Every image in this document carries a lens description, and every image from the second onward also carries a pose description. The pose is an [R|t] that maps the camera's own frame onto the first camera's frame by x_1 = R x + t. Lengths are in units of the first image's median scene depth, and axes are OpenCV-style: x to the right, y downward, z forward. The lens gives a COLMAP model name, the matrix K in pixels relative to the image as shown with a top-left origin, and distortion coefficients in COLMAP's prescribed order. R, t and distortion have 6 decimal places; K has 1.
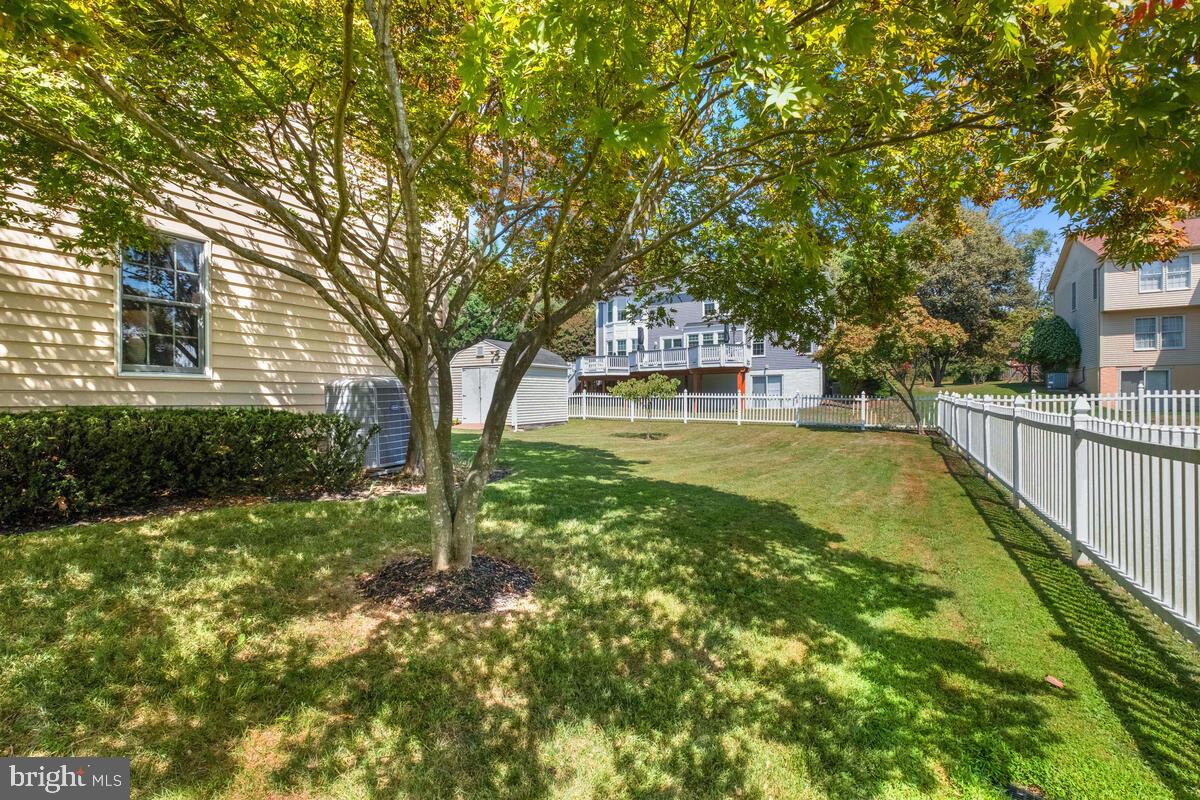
lens RADIAL K [[521.0, 0, 600.0], [0, 521.0, 400.0], [0, 0, 1]] dist [-0.019667, -0.000295]
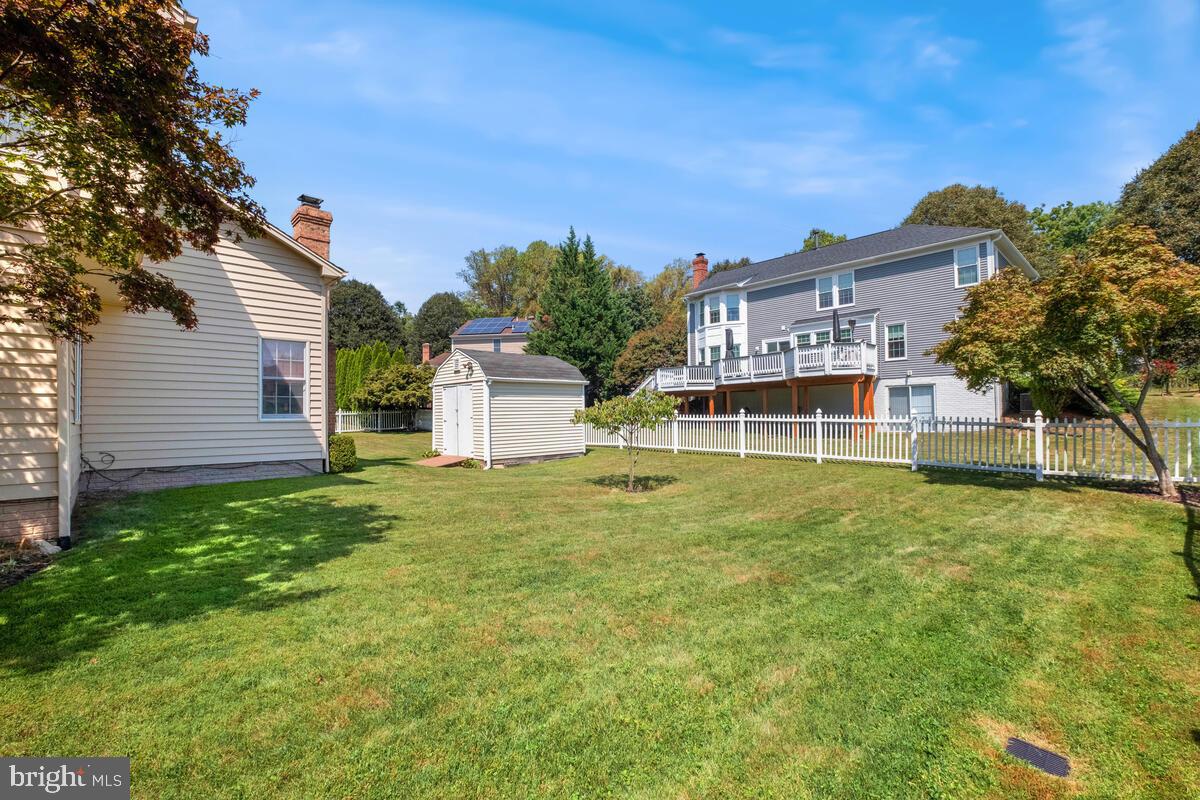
lens RADIAL K [[521.0, 0, 600.0], [0, 521.0, 400.0], [0, 0, 1]] dist [-0.019667, -0.000295]
pose [[0.951181, -0.016942, -0.308168, 0.153049], [0.007599, 0.999475, -0.031494, -0.009295], [0.308540, 0.027615, 0.950811, 0.219765]]
